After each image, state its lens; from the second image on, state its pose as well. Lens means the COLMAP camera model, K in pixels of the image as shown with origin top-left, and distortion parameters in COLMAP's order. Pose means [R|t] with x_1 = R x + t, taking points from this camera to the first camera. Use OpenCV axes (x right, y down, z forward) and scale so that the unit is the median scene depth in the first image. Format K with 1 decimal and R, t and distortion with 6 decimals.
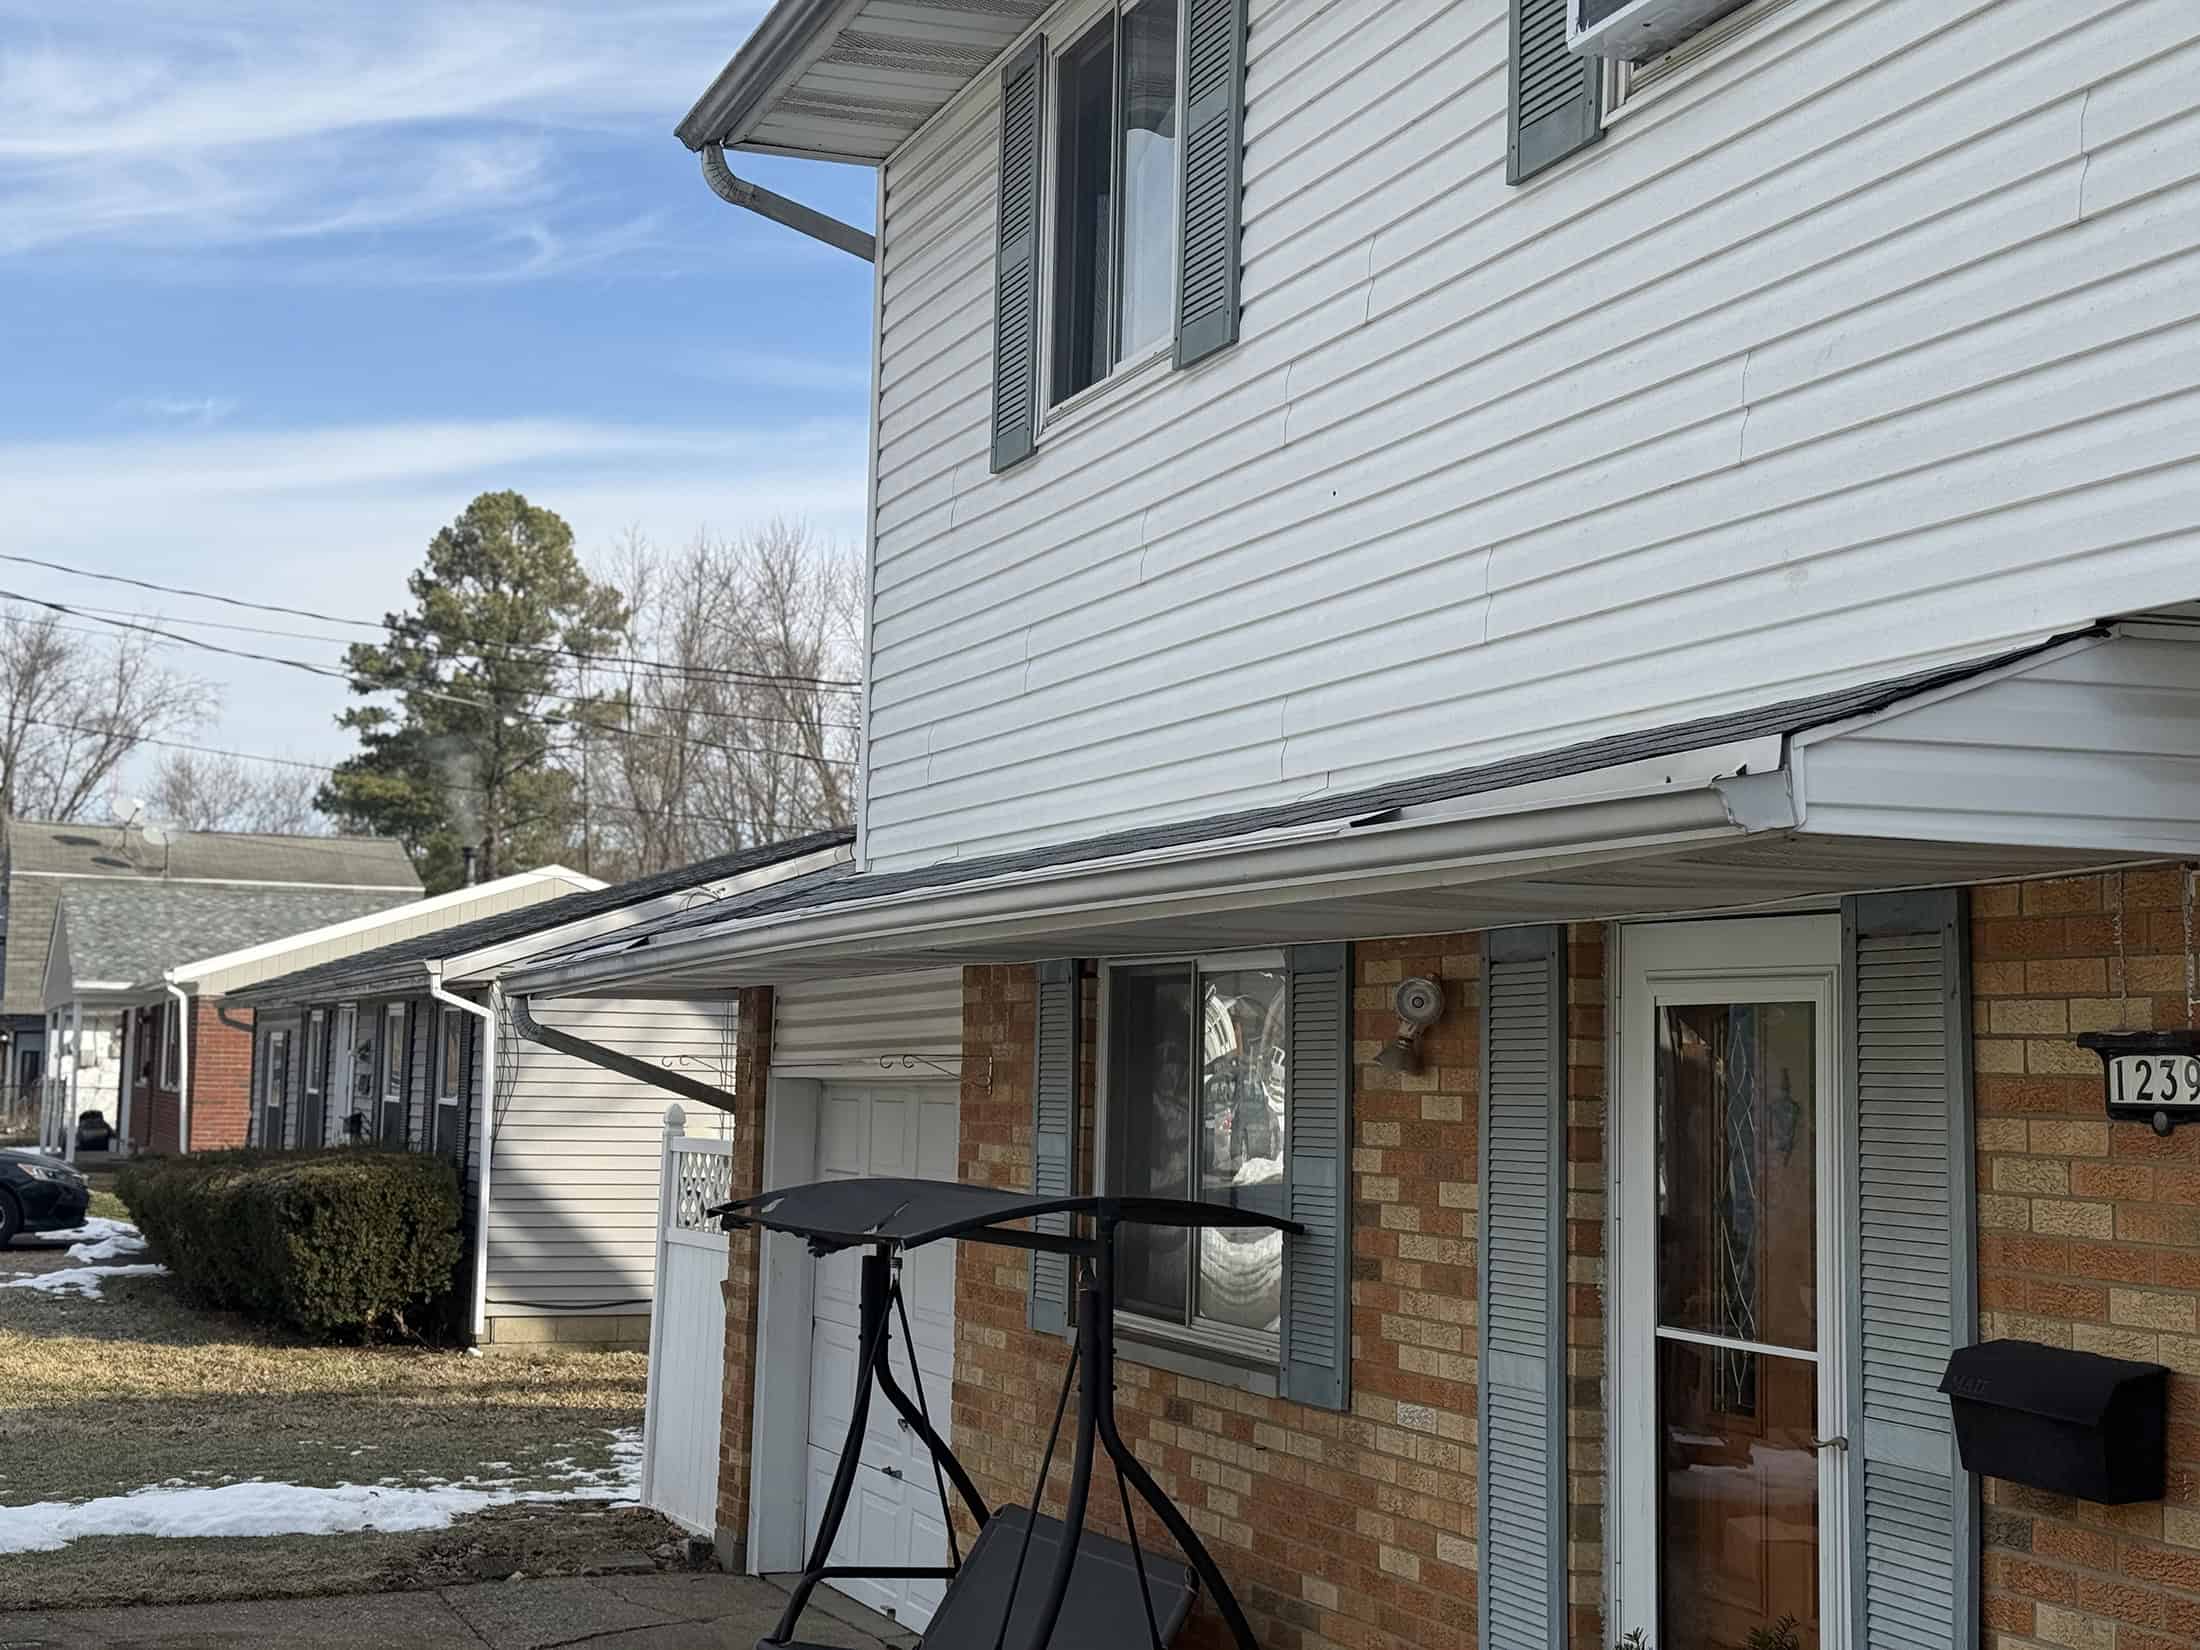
lens RADIAL K [[3034.5, 0, 1109.4], [0, 3034.5, 799.4], [0, 0, 1]] dist [0.120939, -0.003165]
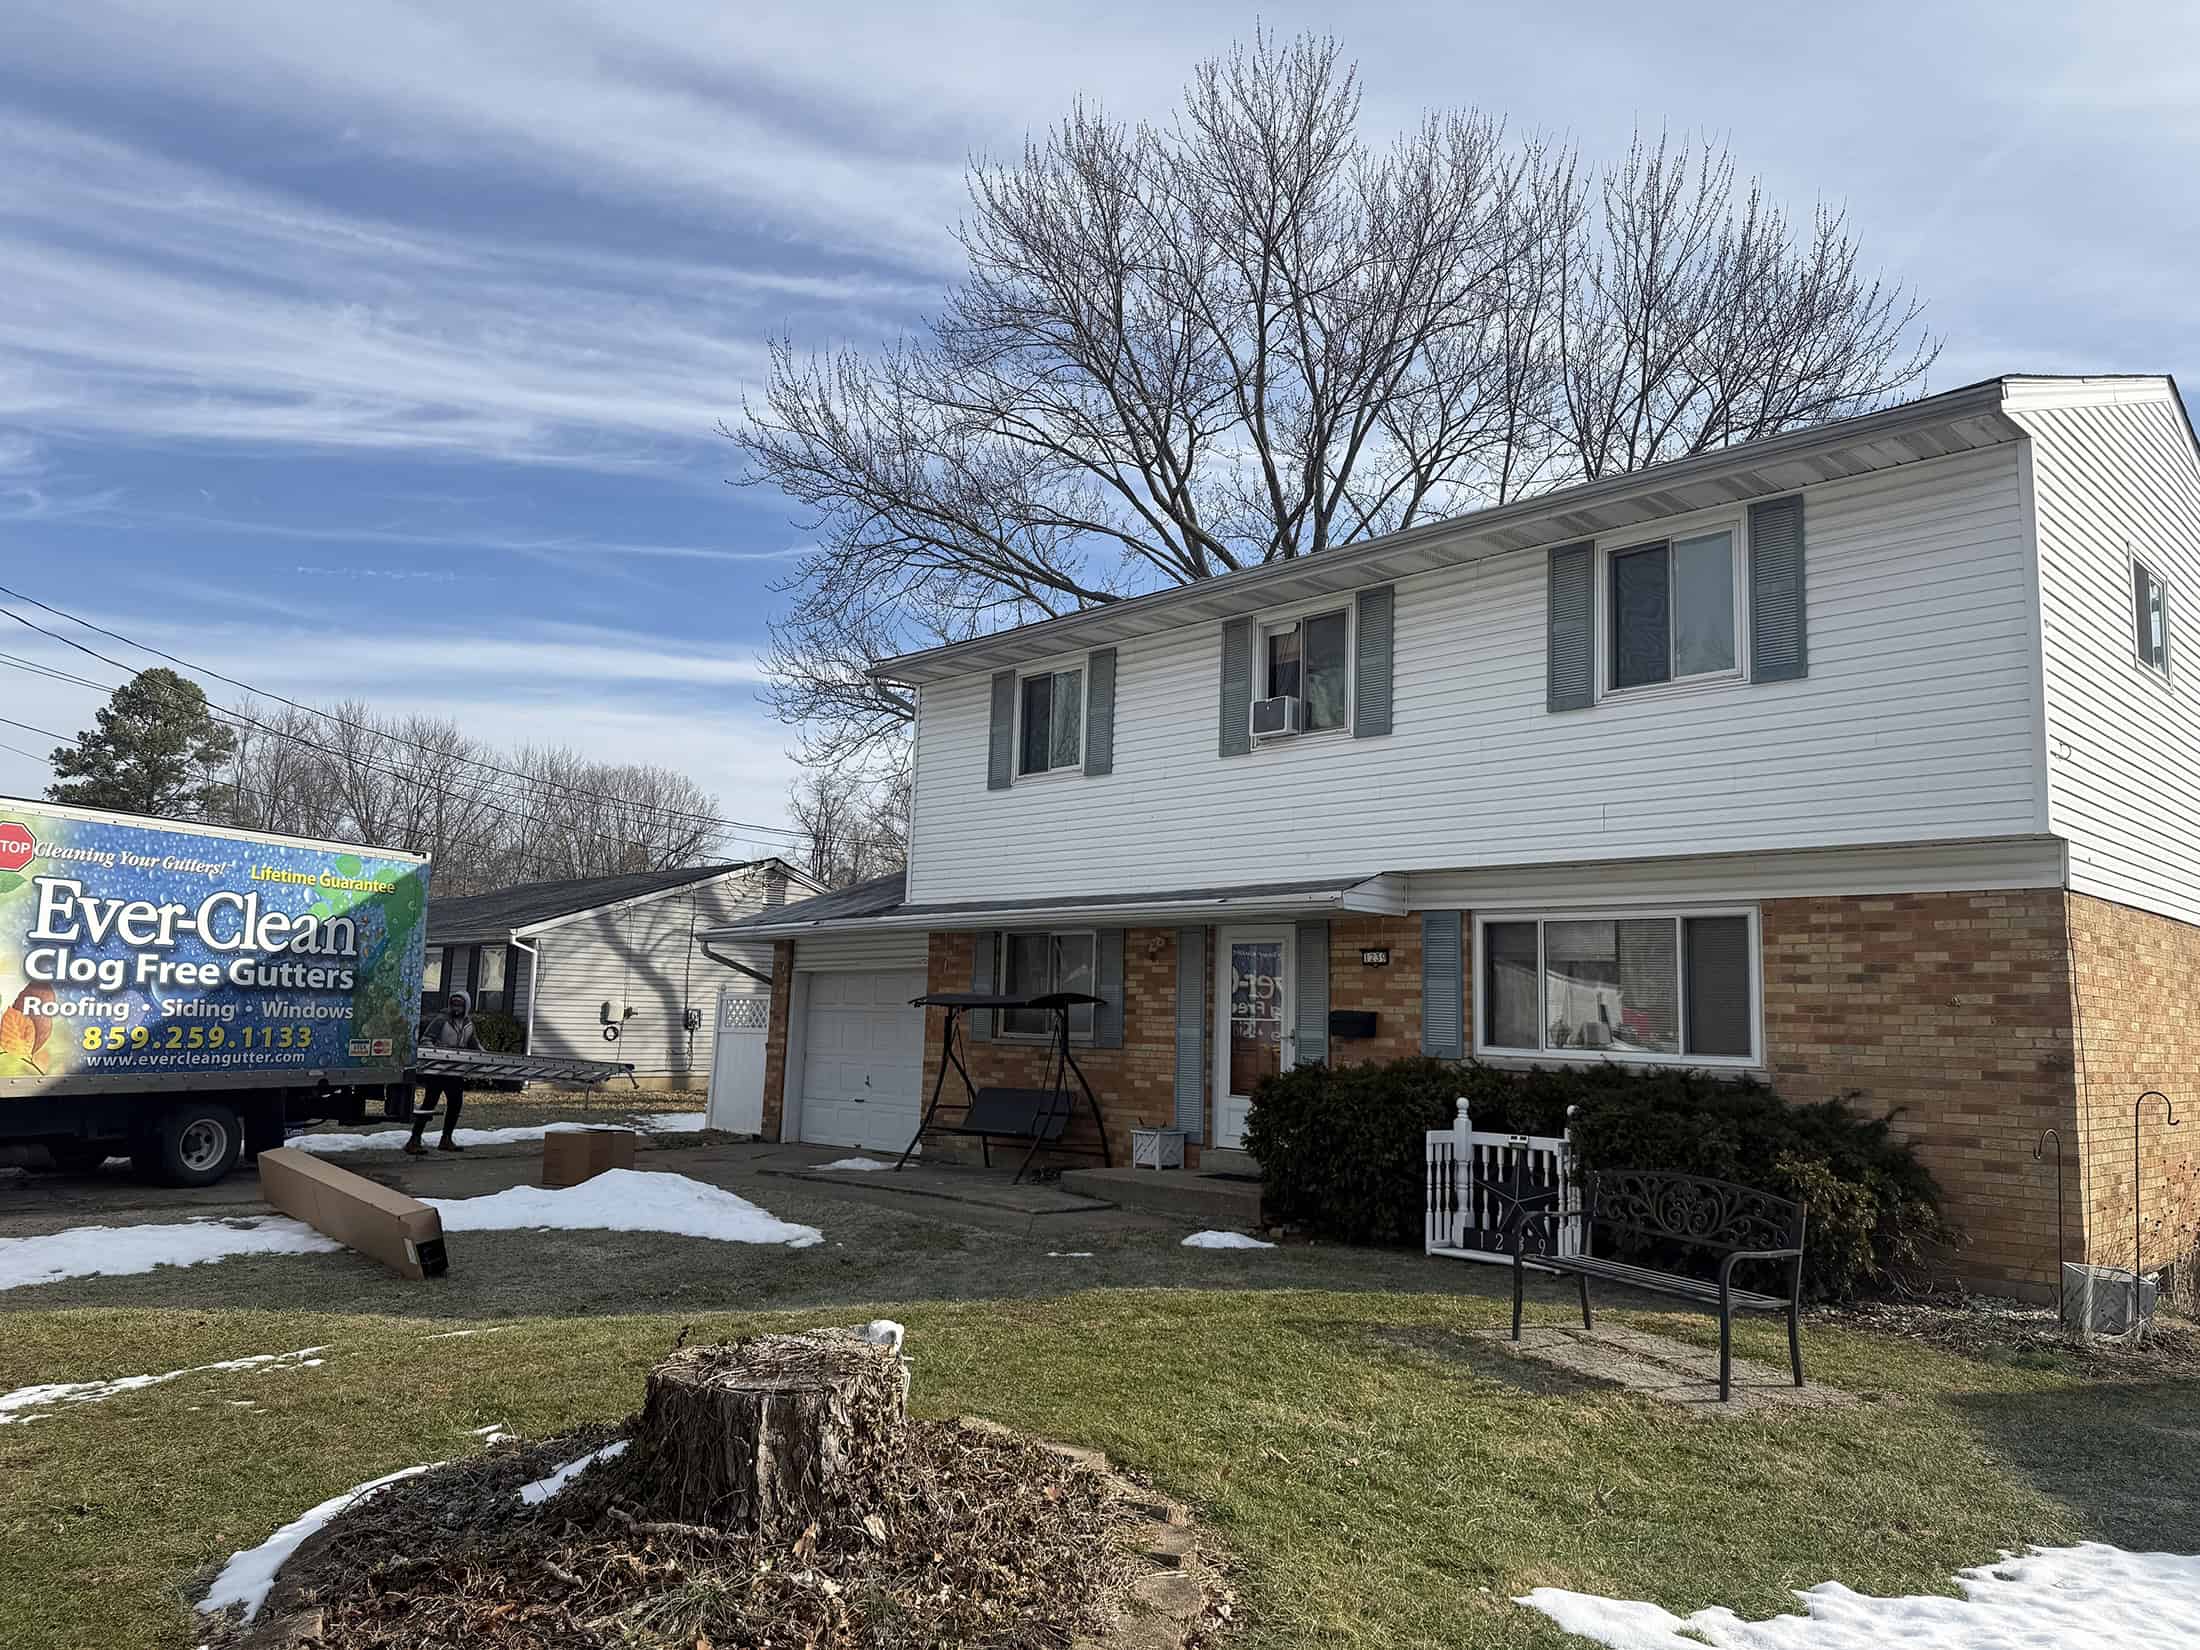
lens RADIAL K [[1502.8, 0, 1098.3], [0, 1502.8, 818.7], [0, 0, 1]] dist [0.172388, -0.362824]
pose [[0.920536, 0.056167, 0.386600, -0.751589], [-0.043670, 0.998203, -0.041041, -0.012717], [-0.388210, 0.020897, 0.921334, -0.813962]]
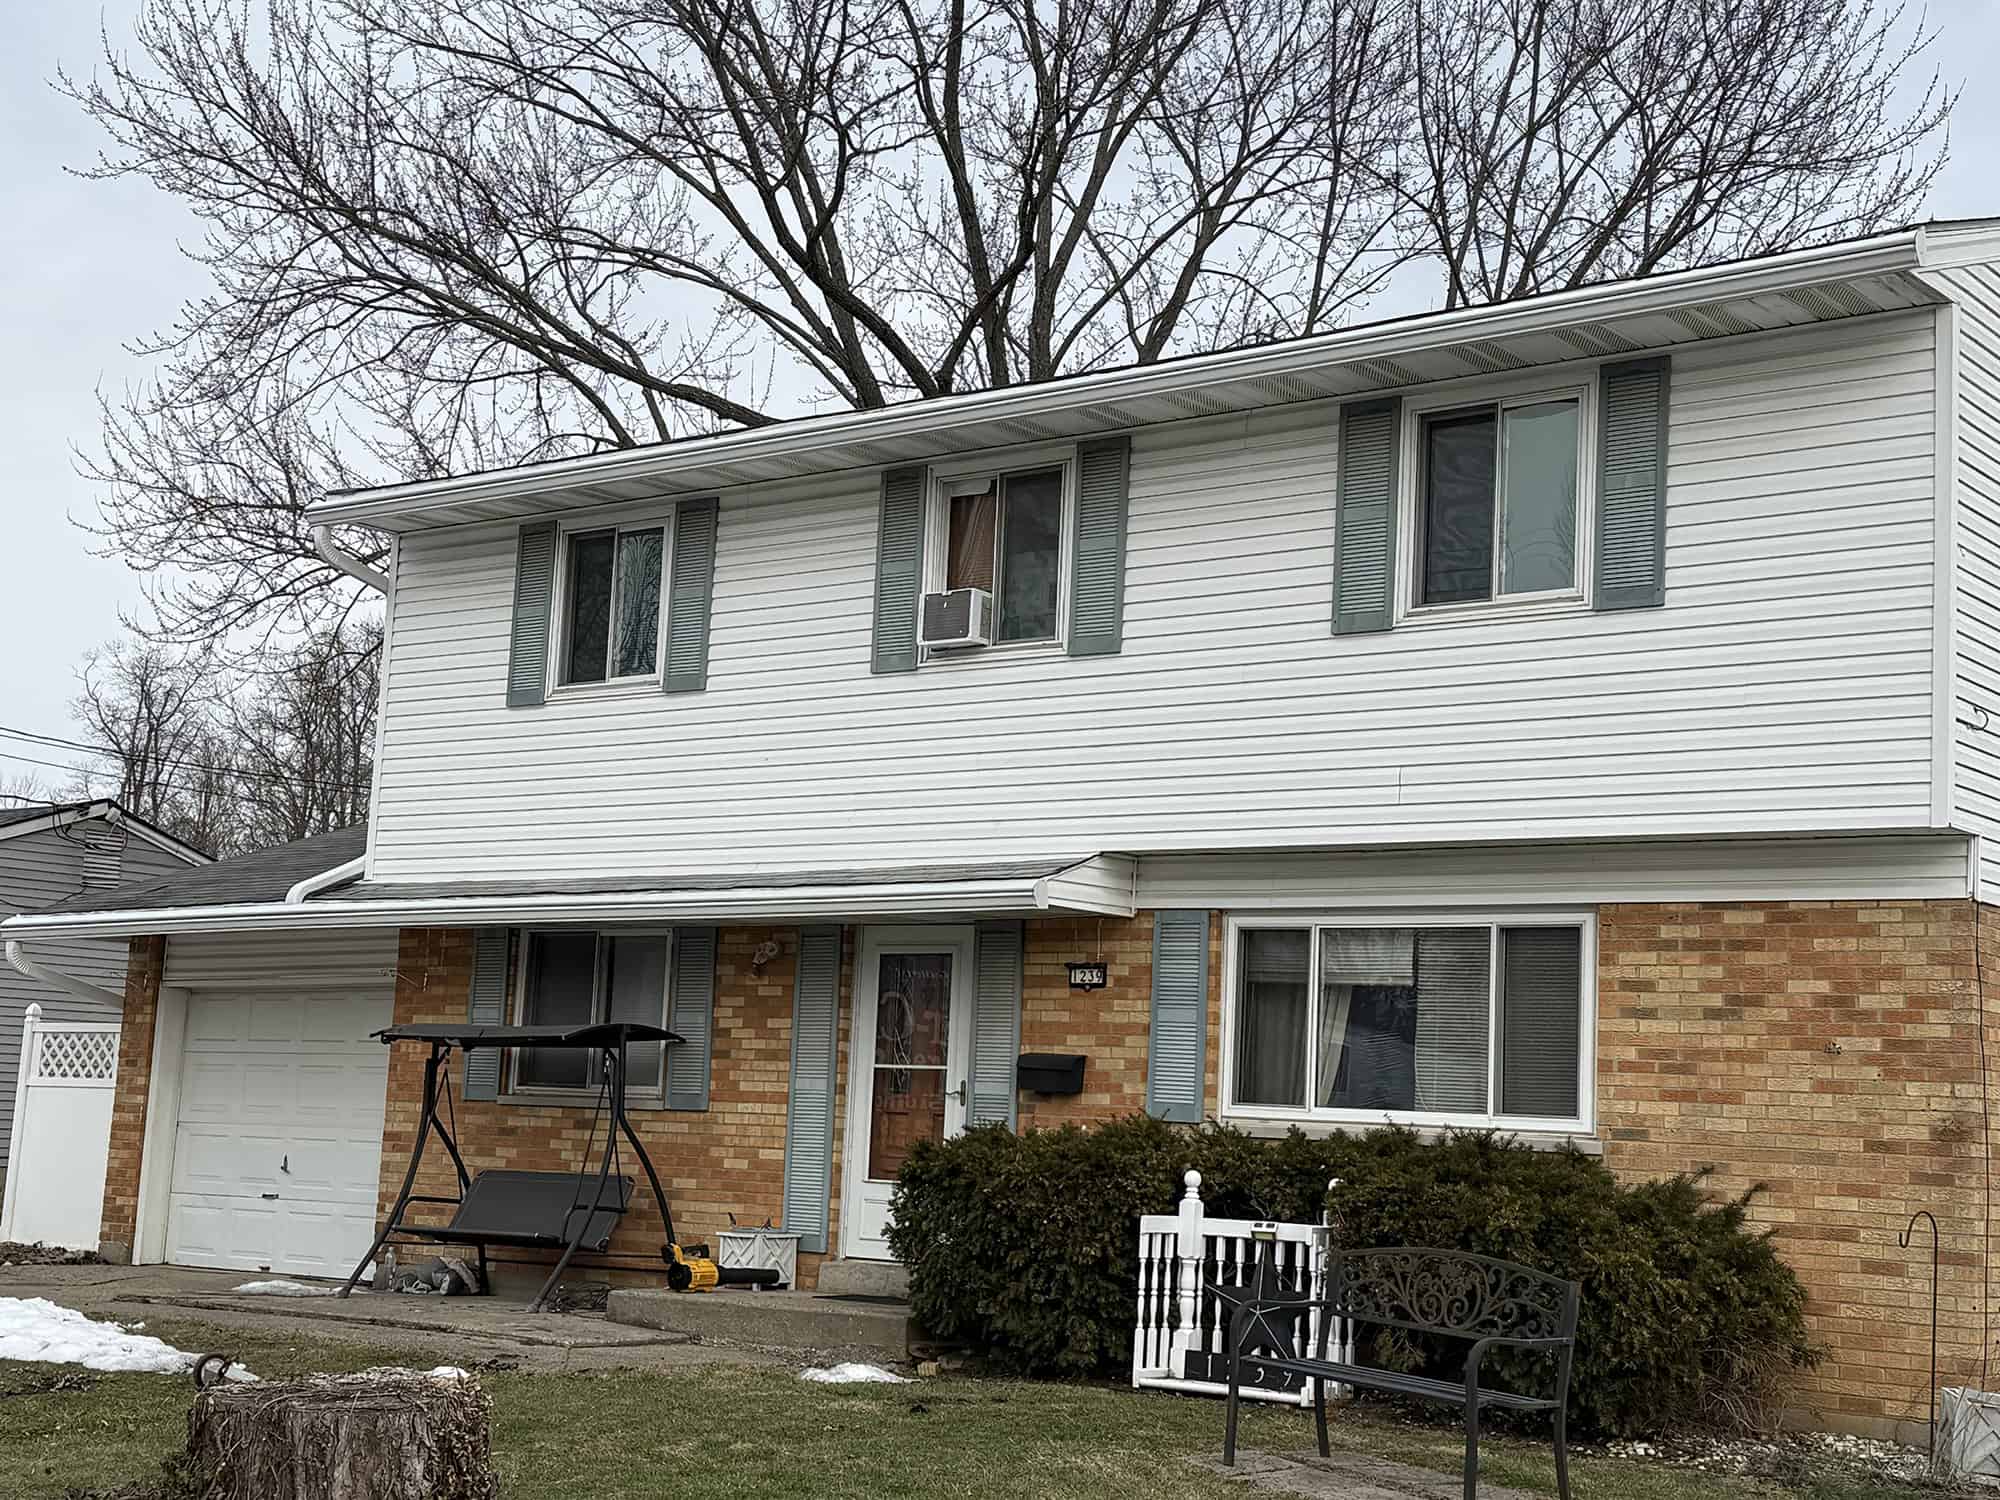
lens RADIAL K [[2701.5, 0, 1000.0], [0, 2701.5, 750.0], [0, 0, 1]] dist [0.141025, -0.077084]
pose [[0.859909, 0.087331, 0.502922, -0.925823], [-0.072899, 0.996167, -0.048336, -0.008087], [-0.505215, 0.004902, 0.862980, -1.140959]]
